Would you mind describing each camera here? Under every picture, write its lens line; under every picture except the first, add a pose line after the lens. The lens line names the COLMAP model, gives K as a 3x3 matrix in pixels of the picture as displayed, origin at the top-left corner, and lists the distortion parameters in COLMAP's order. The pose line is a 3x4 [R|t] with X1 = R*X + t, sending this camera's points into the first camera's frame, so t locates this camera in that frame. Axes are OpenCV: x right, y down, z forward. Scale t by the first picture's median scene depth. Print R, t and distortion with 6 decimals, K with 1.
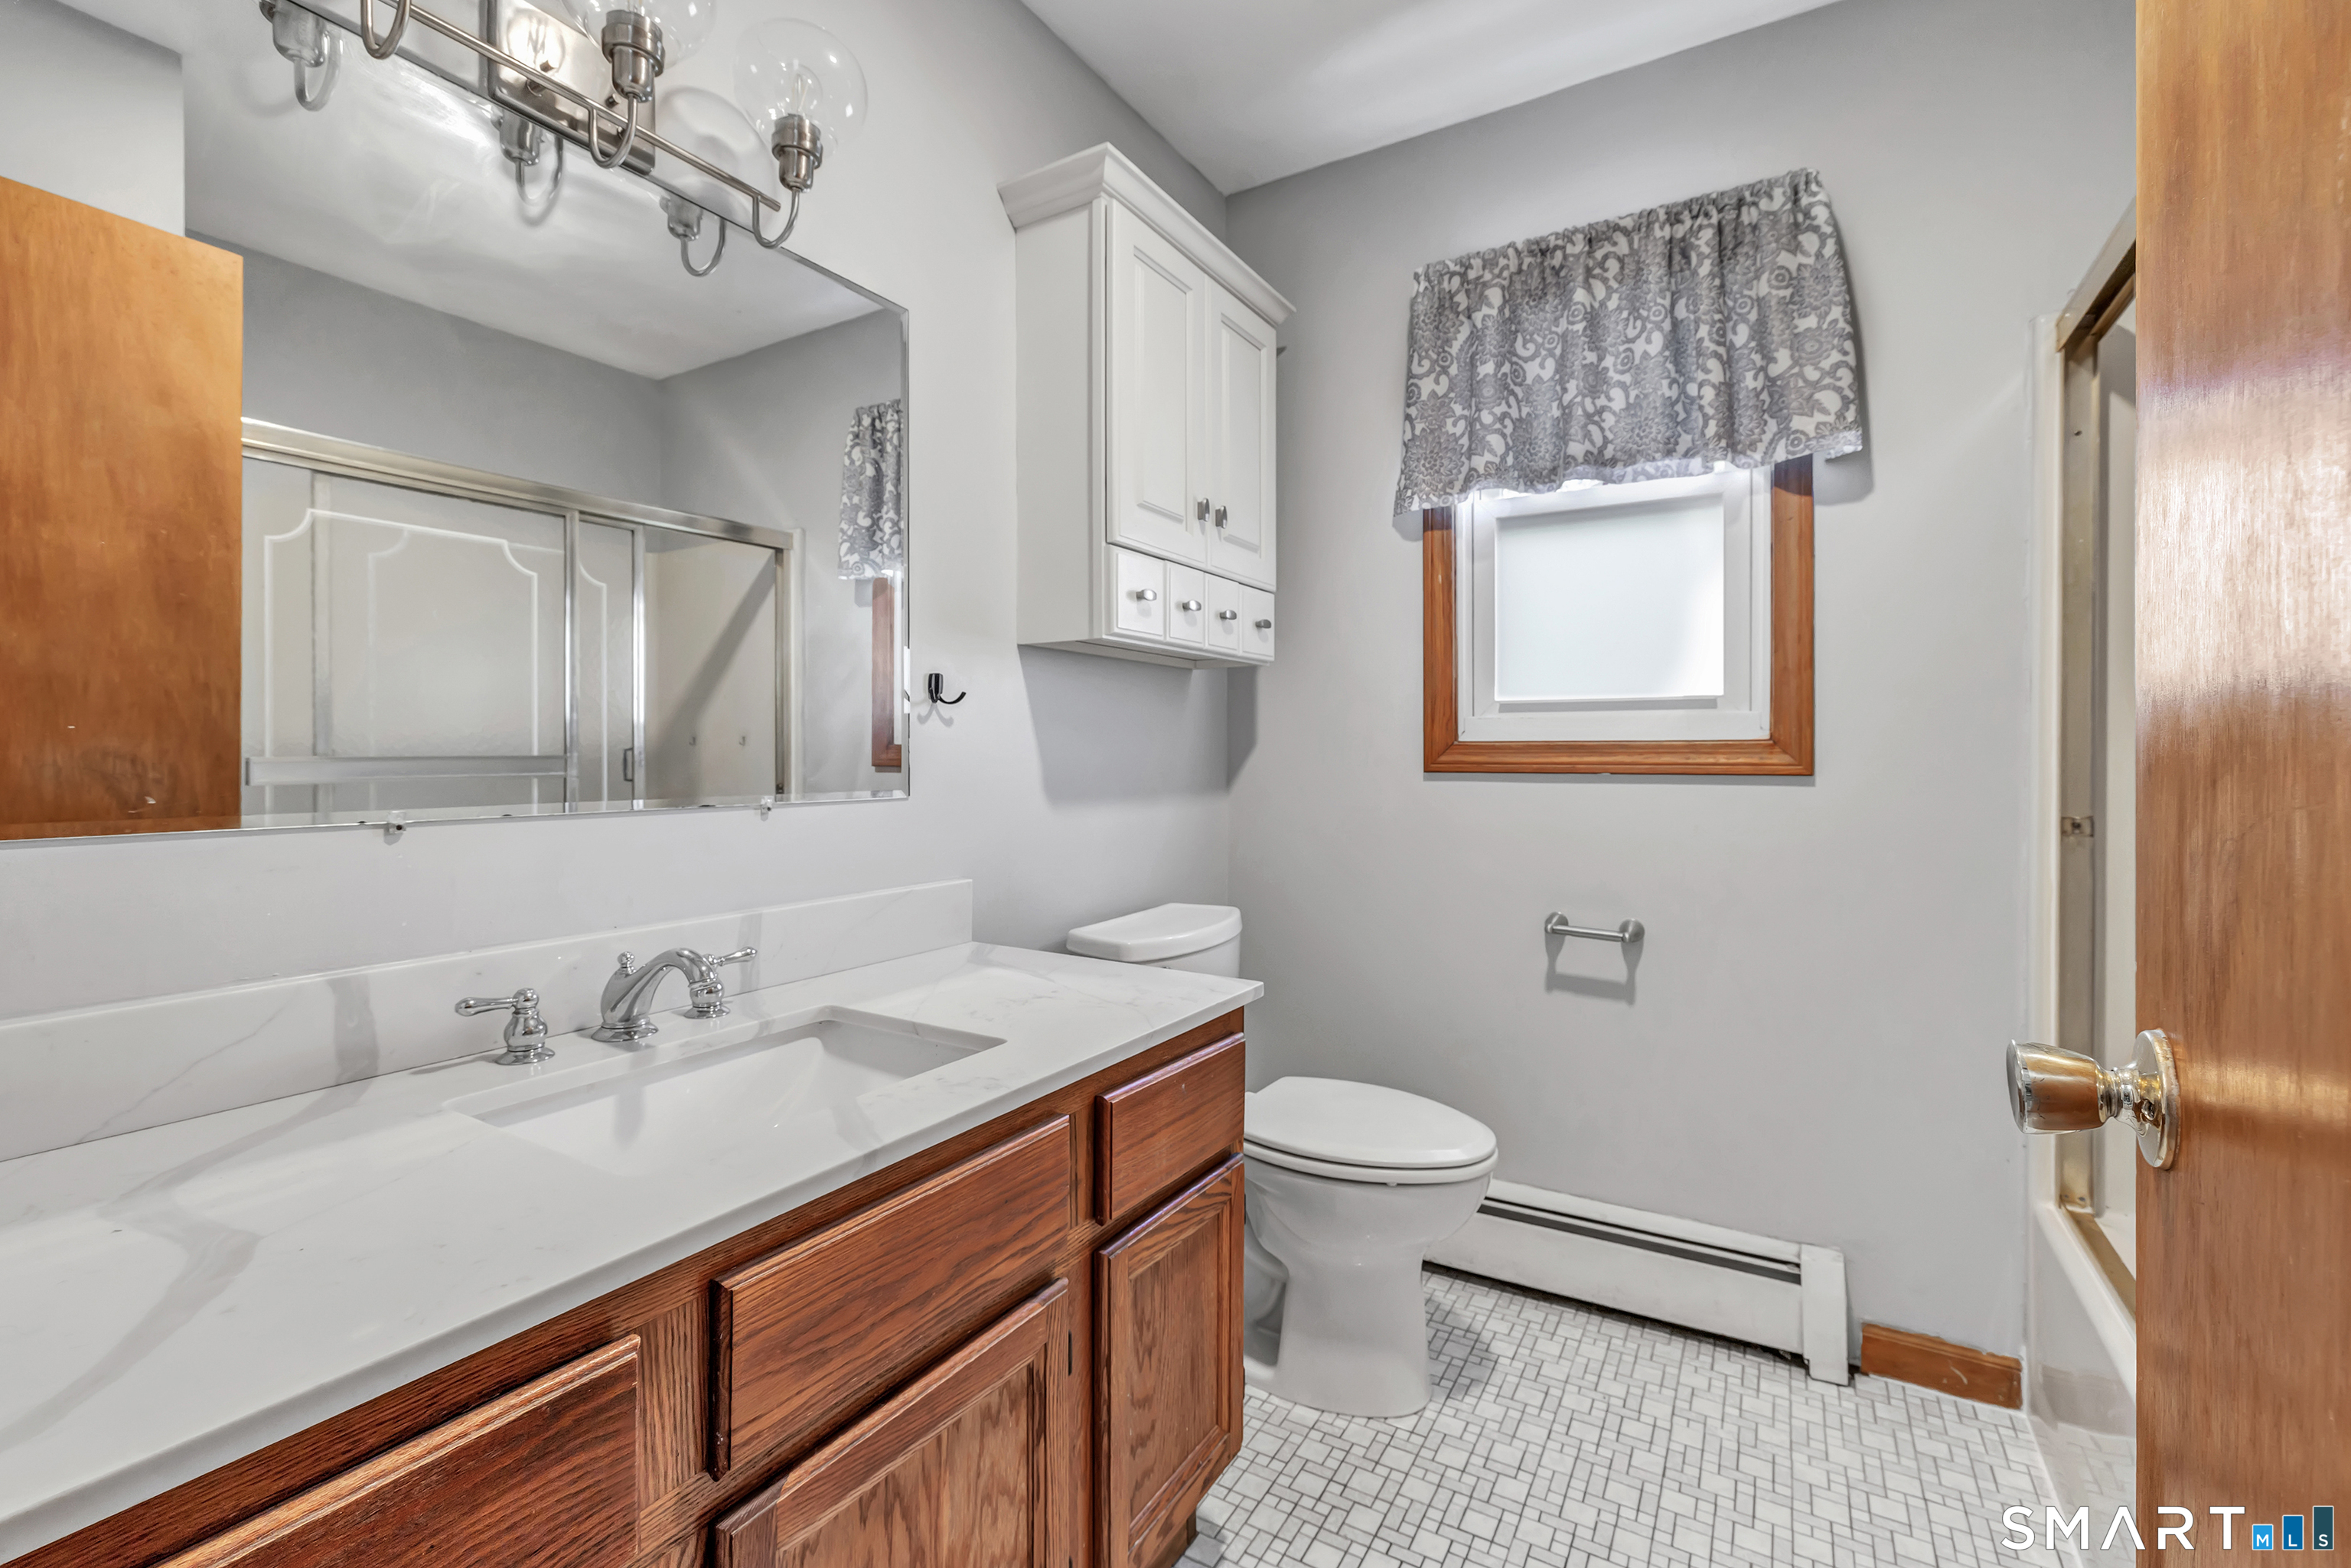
lens RADIAL K [[1040.9, 0, 1183.7], [0, 1040.9, 754.0], [0, 0, 1]] dist [-0.000063, 0.000419]
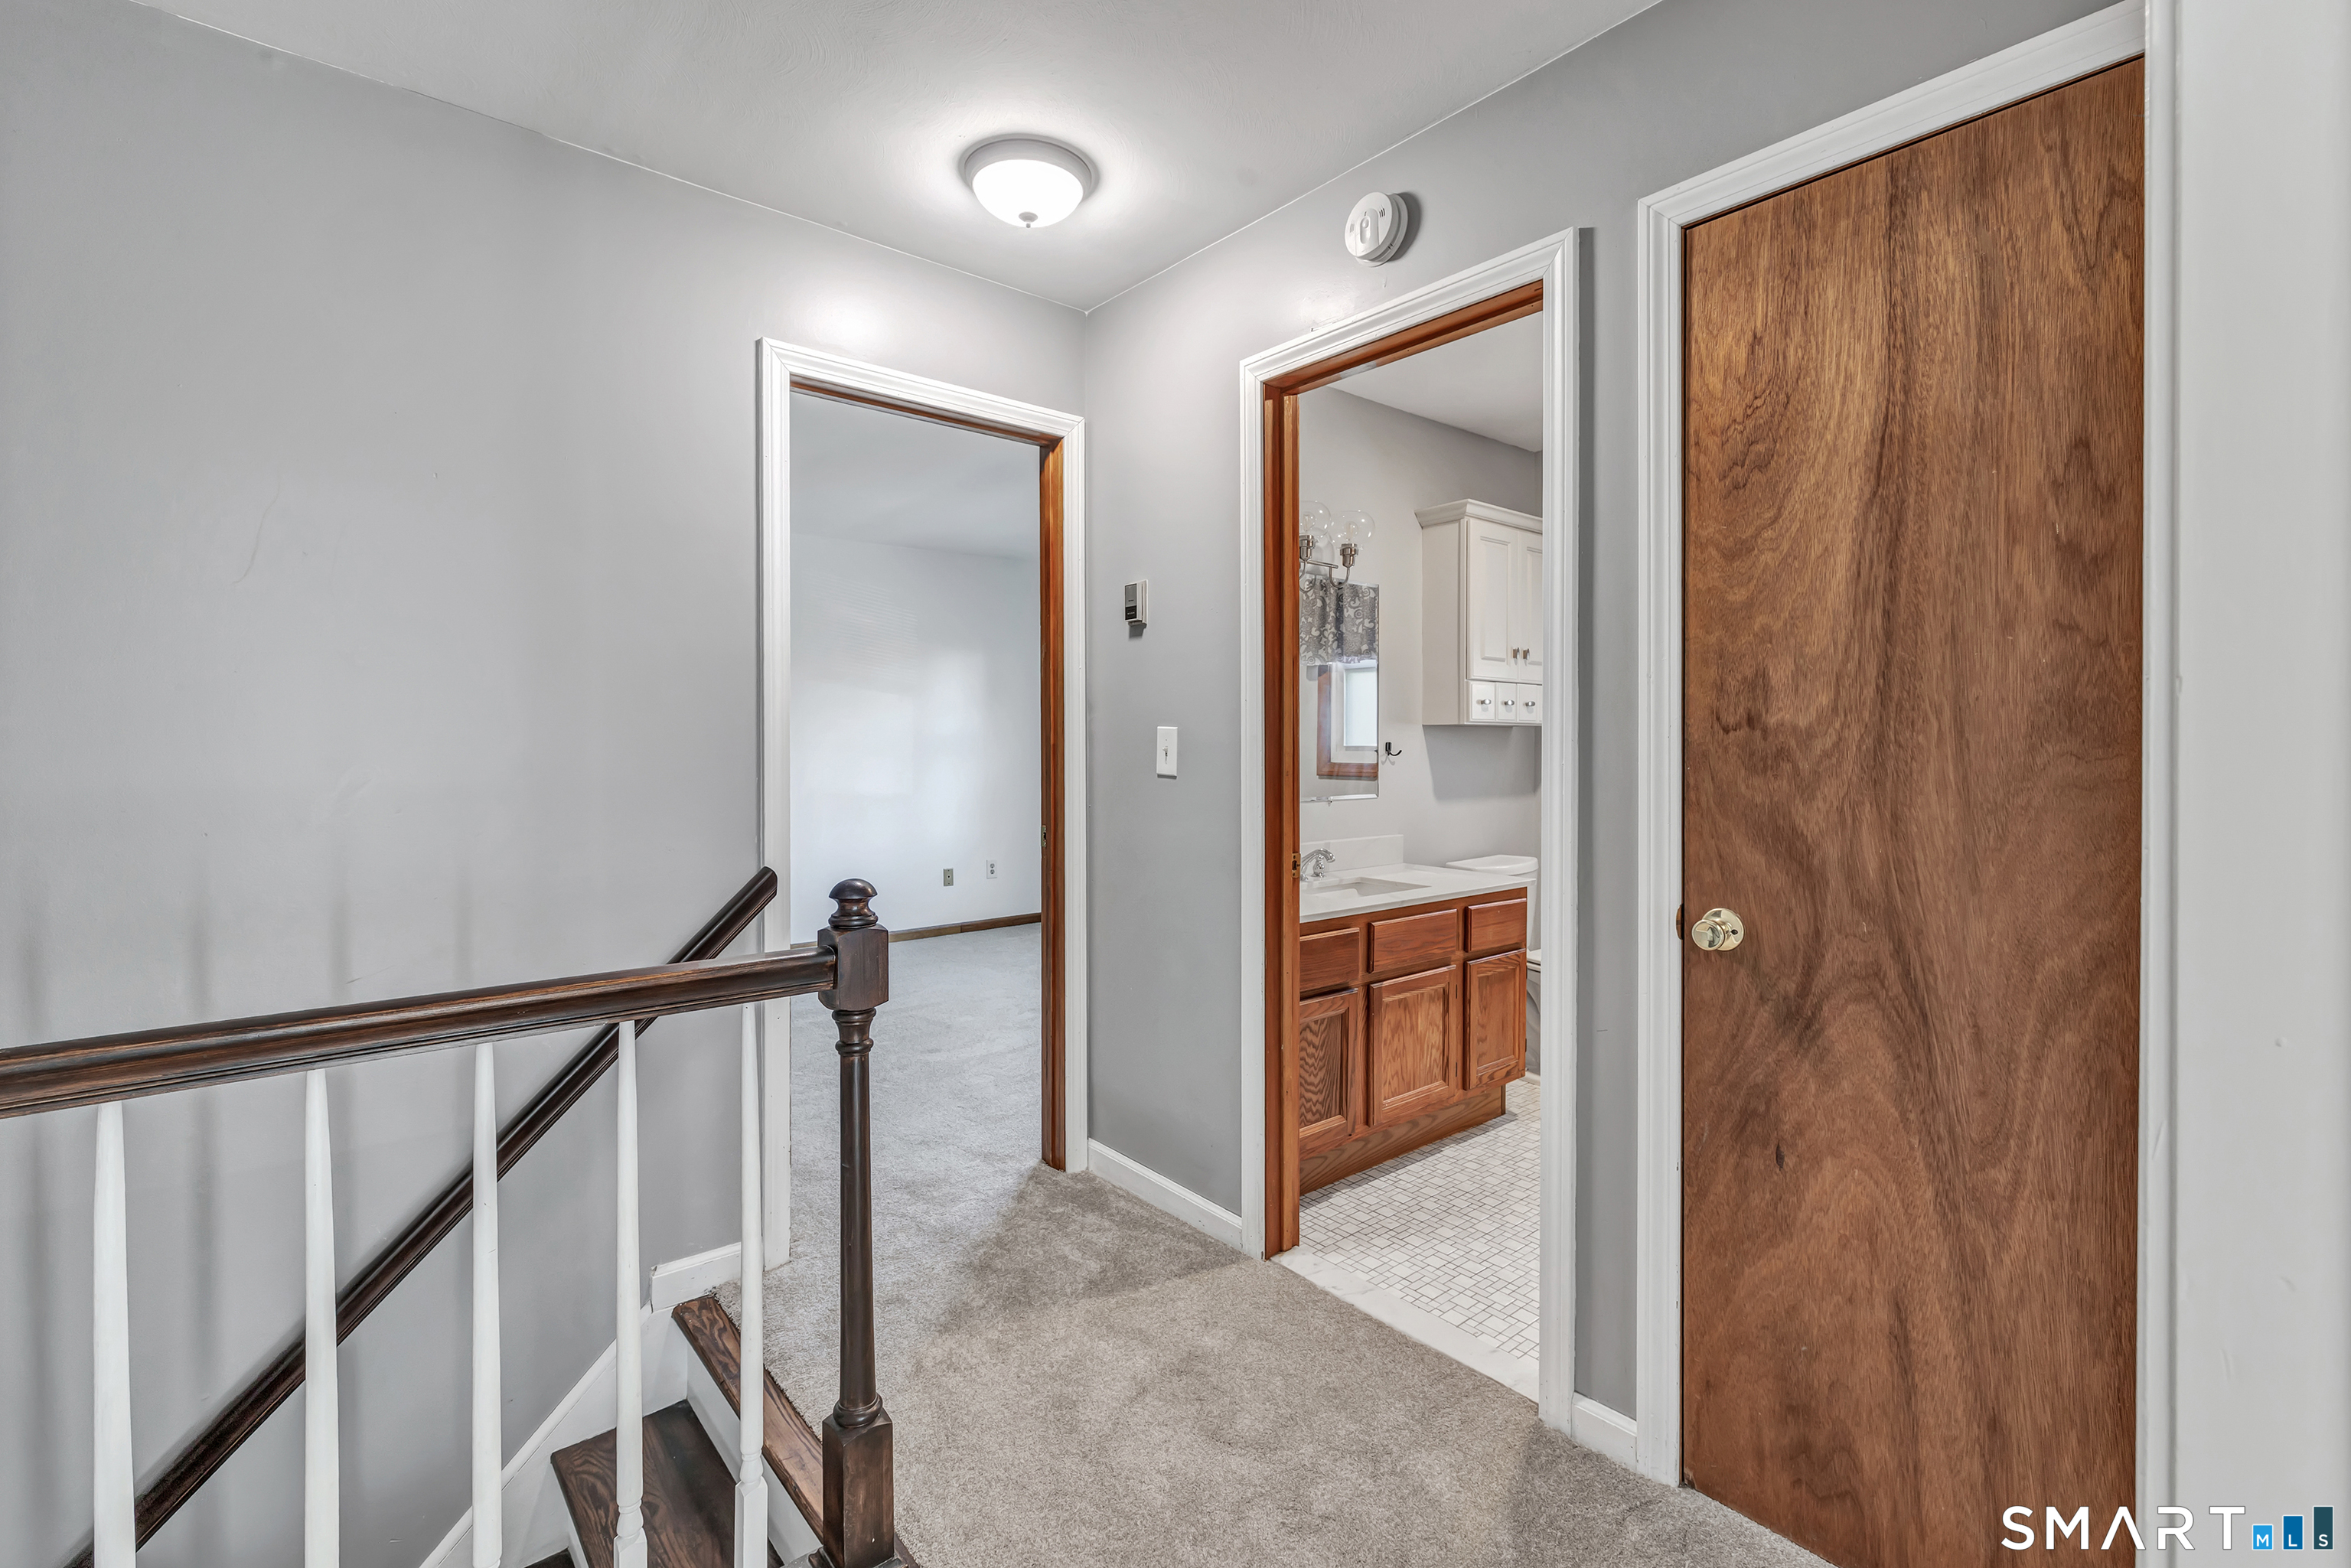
lens RADIAL K [[1040.9, 0, 1183.7], [0, 1040.9, 754.0], [0, 0, 1]] dist [-0.000063, 0.000419]
pose [[0.949482, 0.005957, -0.313765, 0.046230], [-0.003091, 0.999949, 0.009630, -0.068945], [0.313806, -0.008174, 0.949452, -1.223135]]
